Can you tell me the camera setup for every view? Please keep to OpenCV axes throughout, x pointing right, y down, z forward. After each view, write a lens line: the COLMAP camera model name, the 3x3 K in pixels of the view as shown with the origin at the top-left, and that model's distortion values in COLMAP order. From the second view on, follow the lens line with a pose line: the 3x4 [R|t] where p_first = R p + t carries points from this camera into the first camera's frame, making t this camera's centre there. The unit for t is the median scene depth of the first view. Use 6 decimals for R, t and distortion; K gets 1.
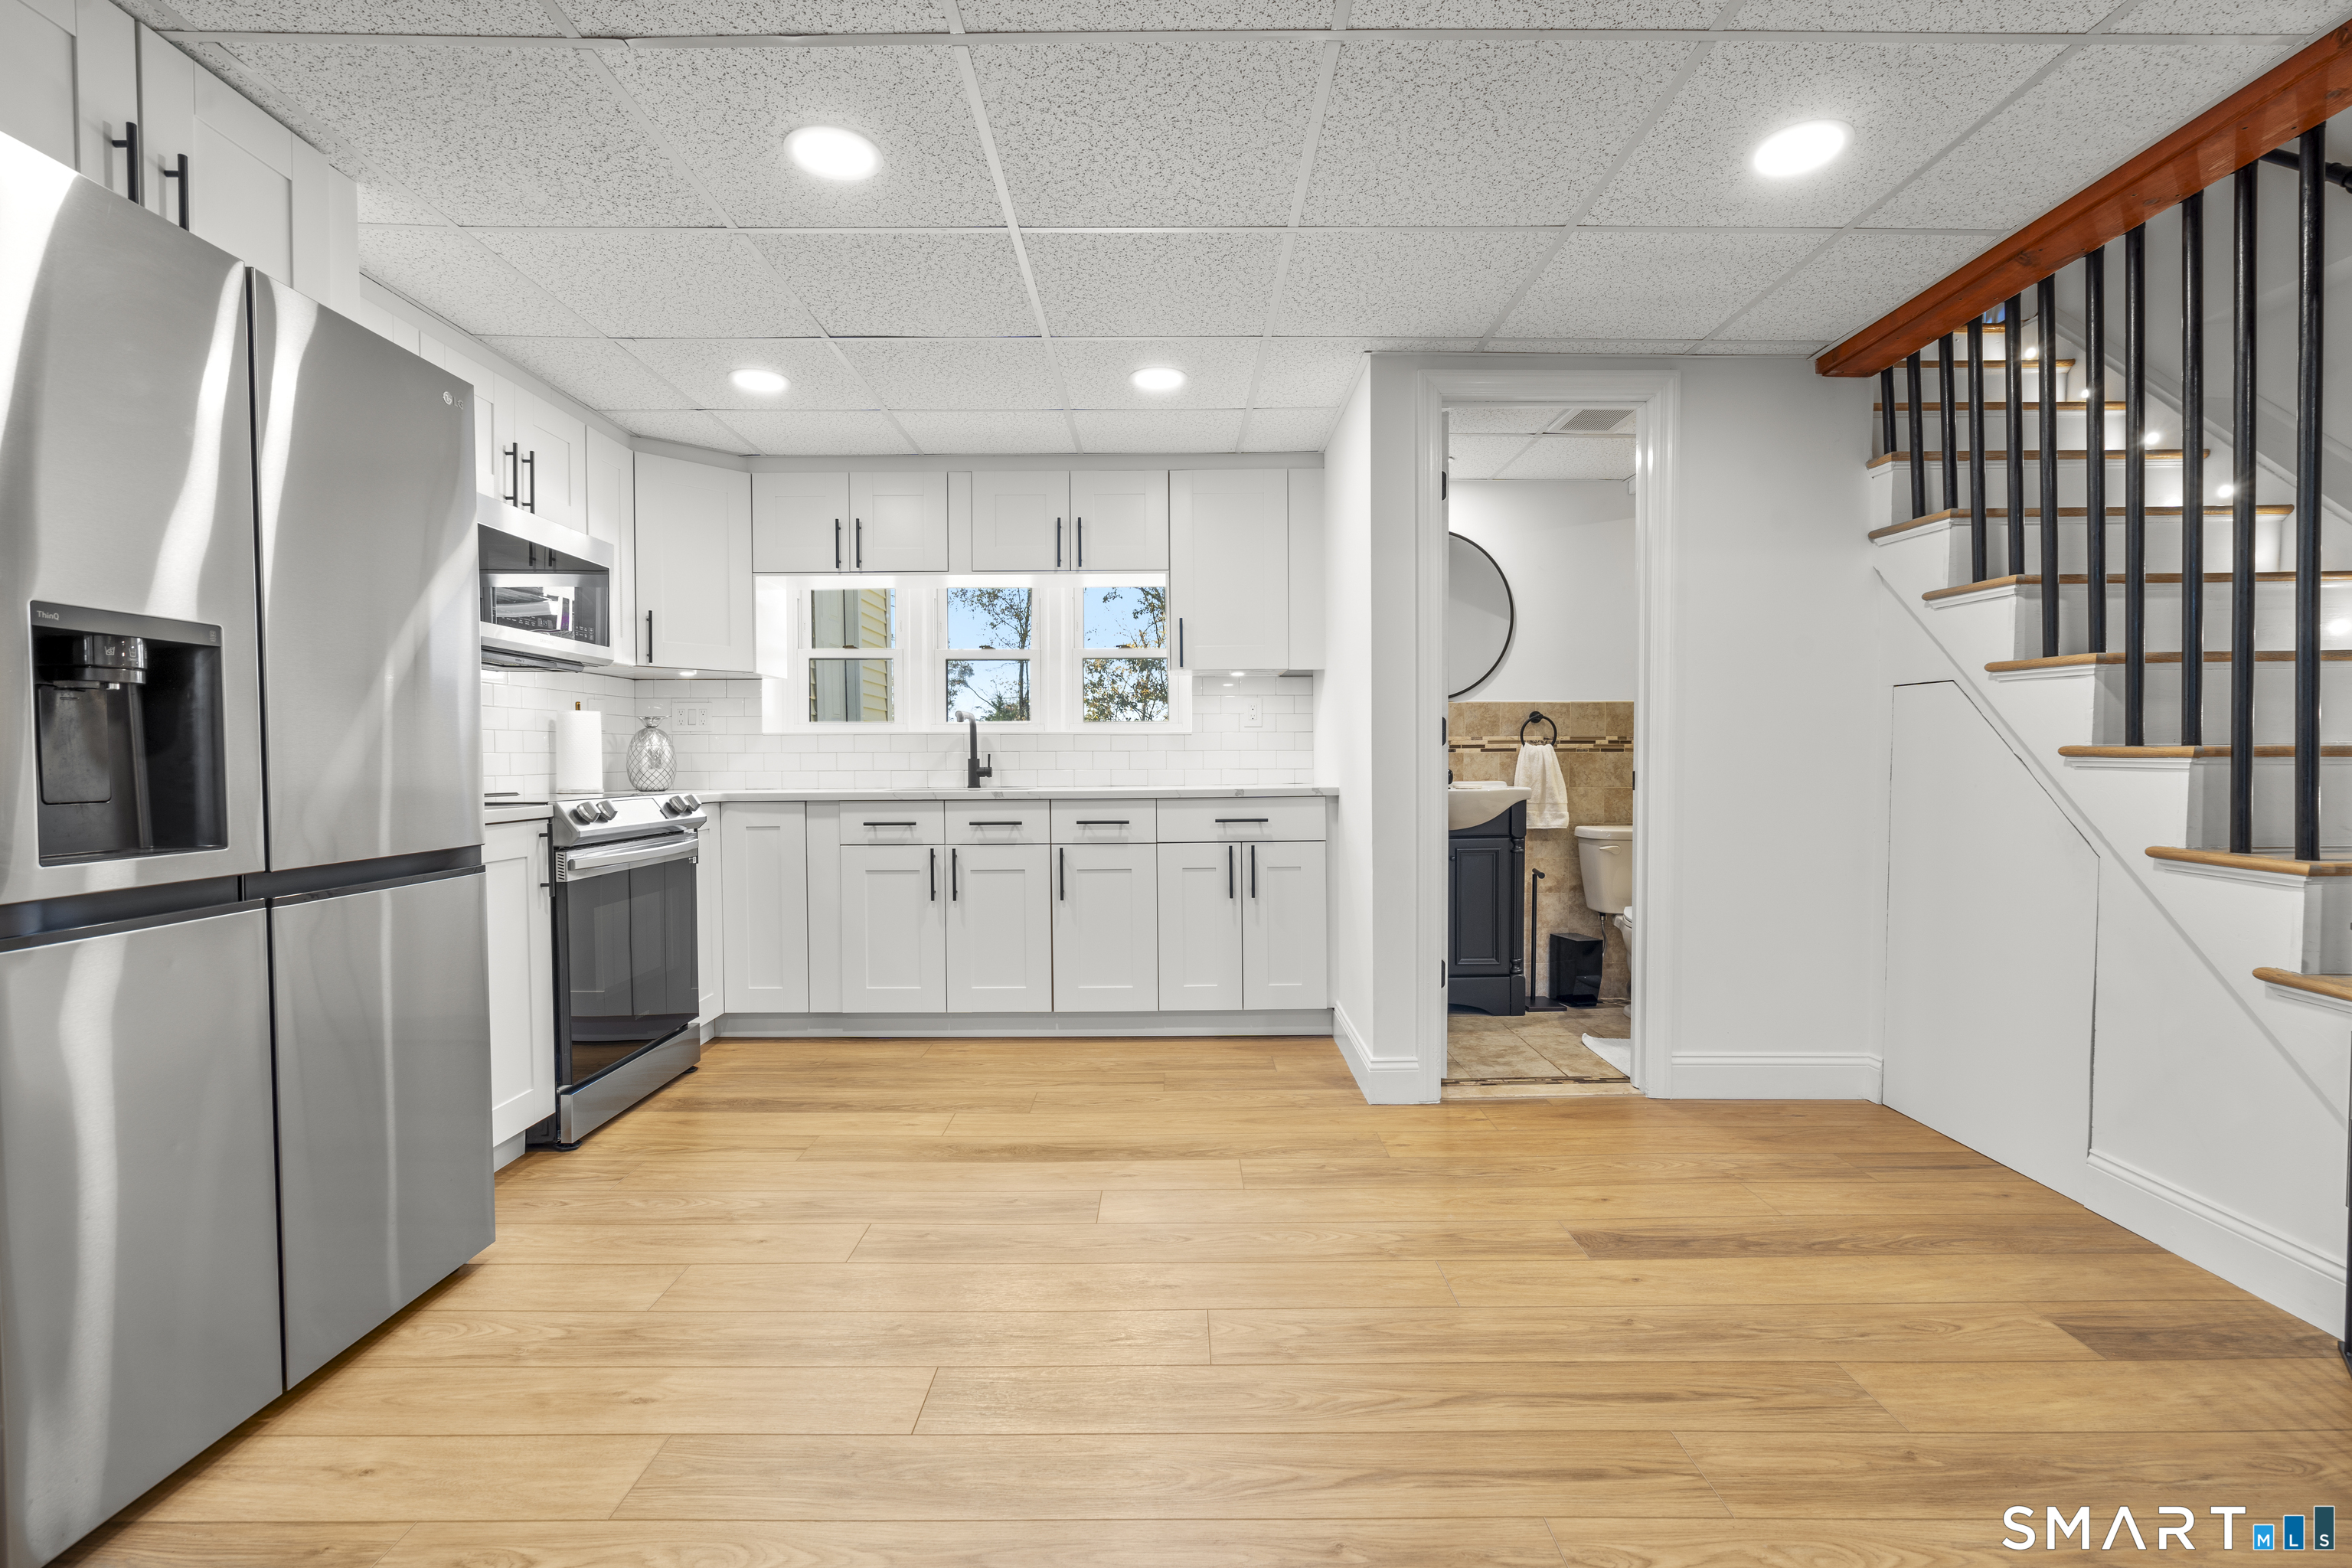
lens RADIAL K [[1044.7, 0, 1173.4], [0, 1044.7, 796.7], [0, 0, 1]] dist [-0.012274, -0.000376]
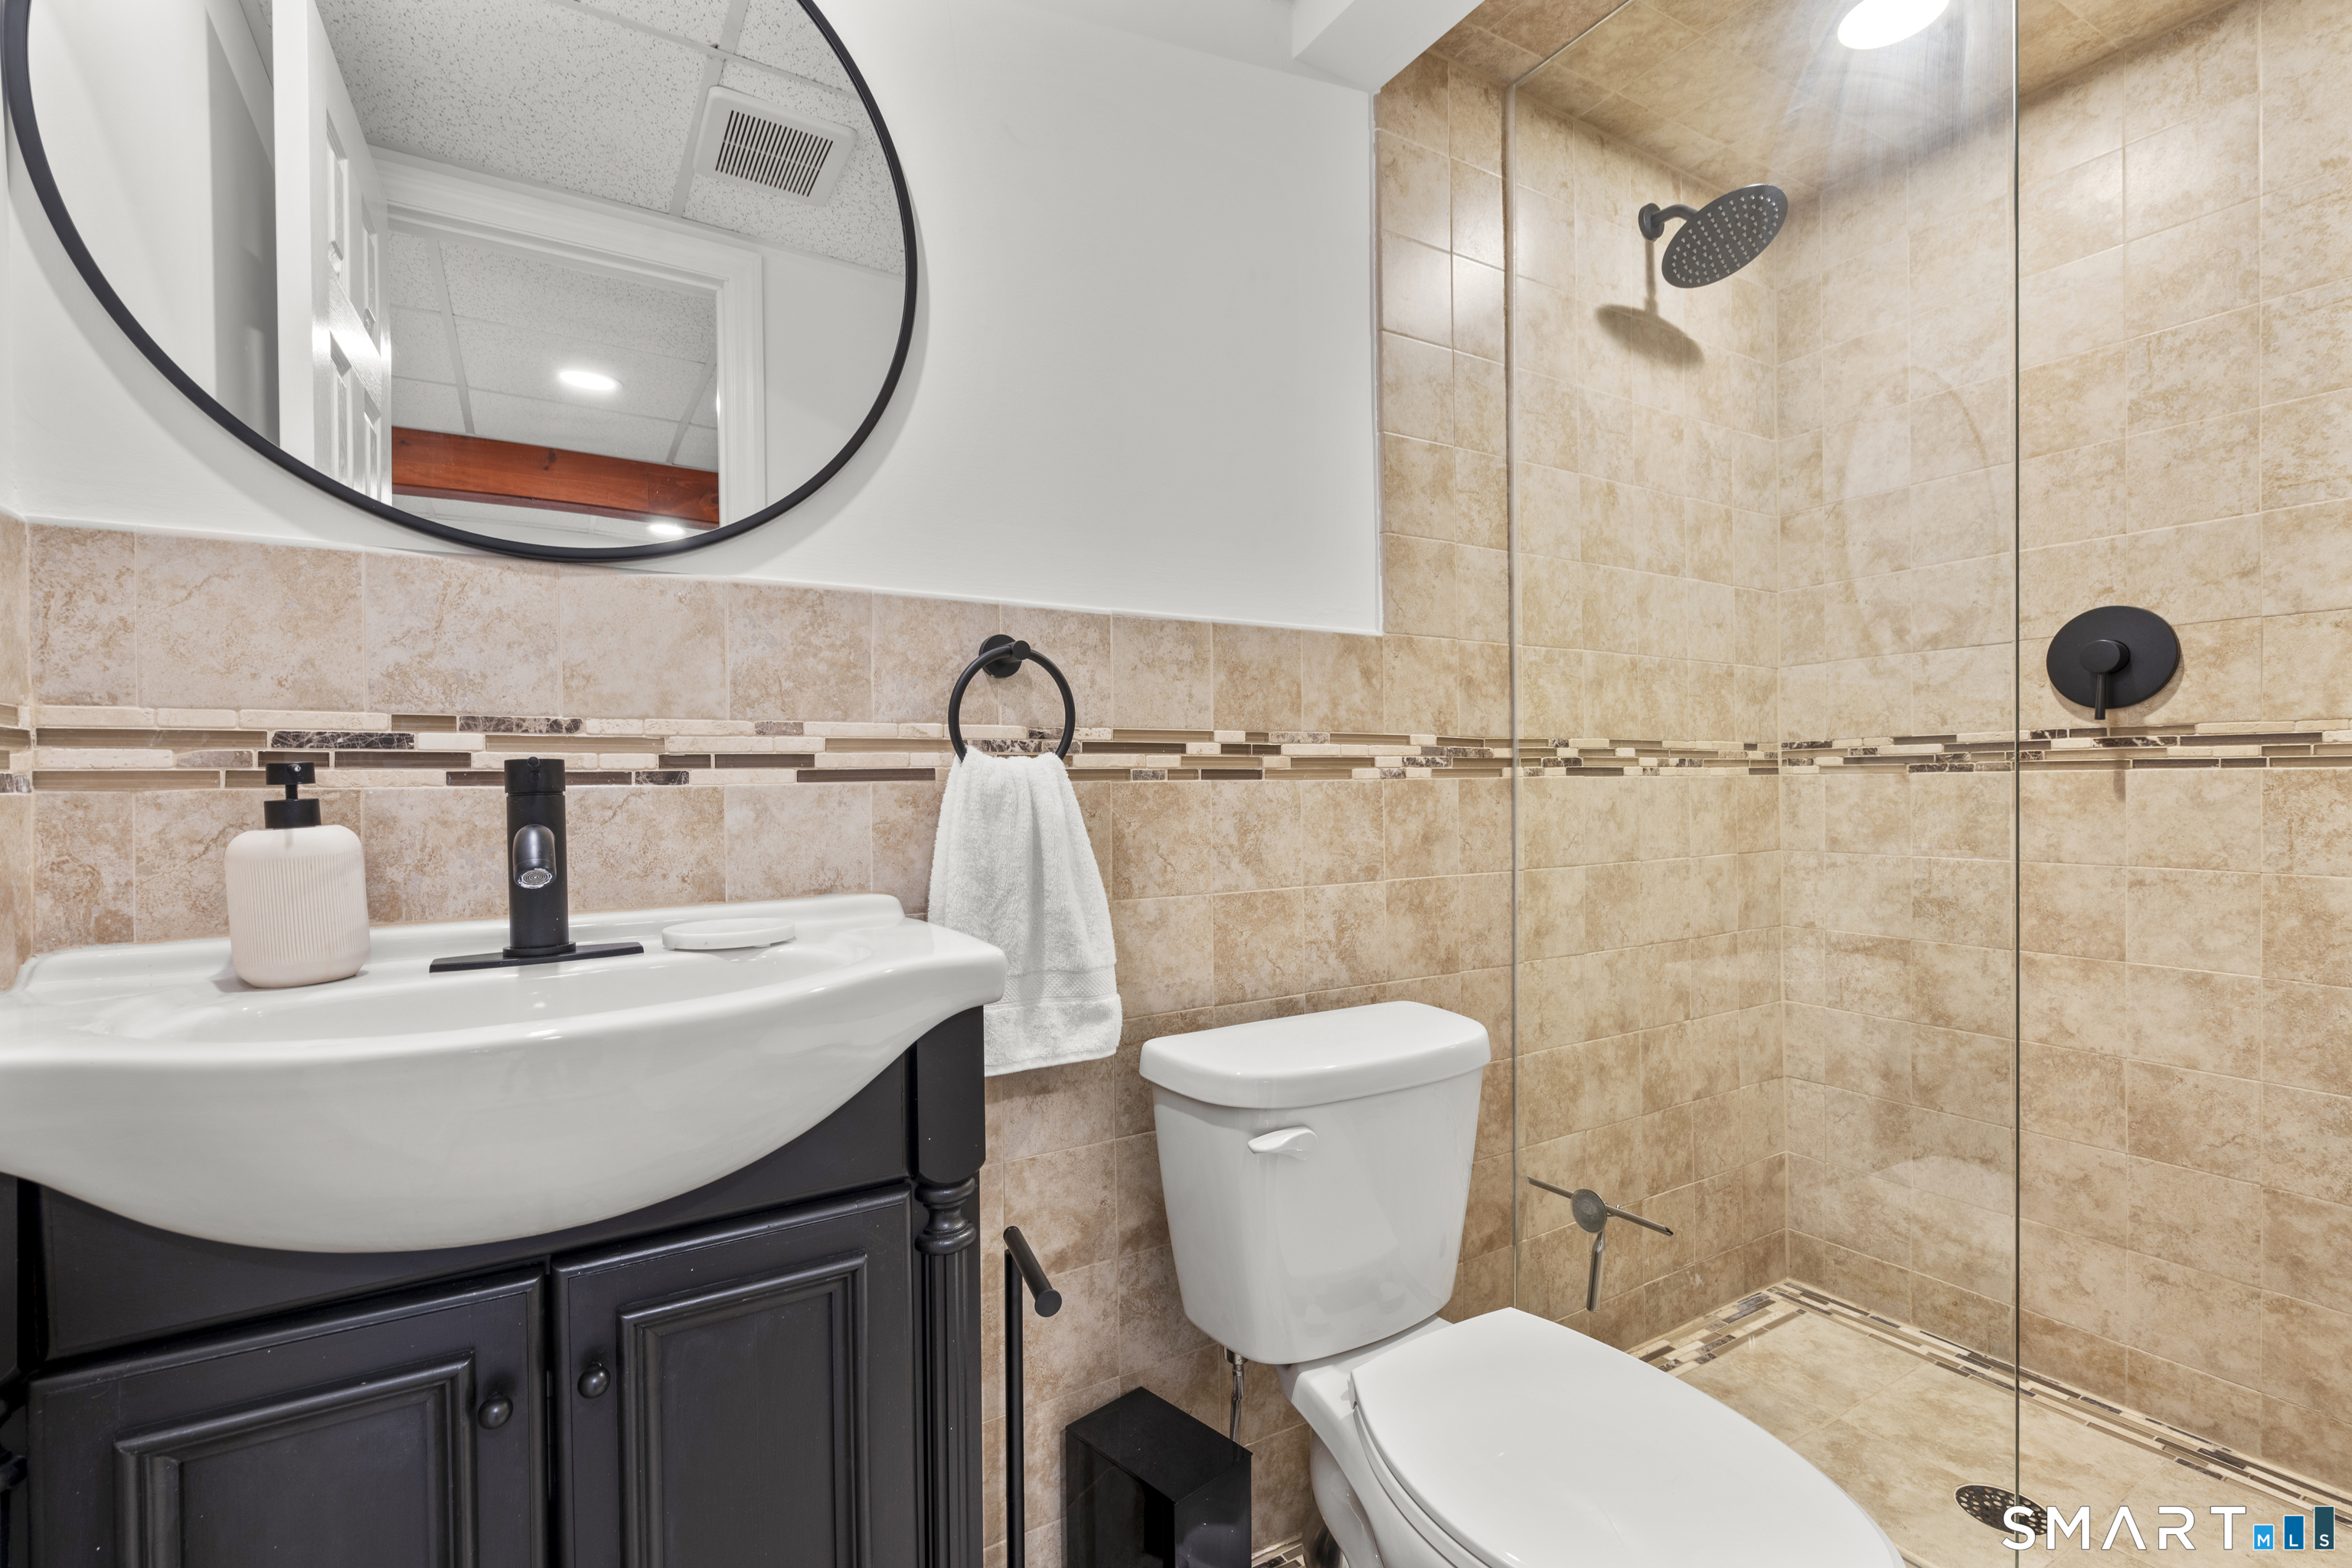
lens RADIAL K [[1044.7, 0, 1164.4], [0, 1044.7, 783.1], [0, 0, 1]] dist [-0.012274, -0.000376]
pose [[0.864610, -0.008057, 0.502378, 0.249112], [0.024902, 0.999330, -0.026831, -0.034485], [-0.501826, 0.035708, 0.864231, 0.751100]]
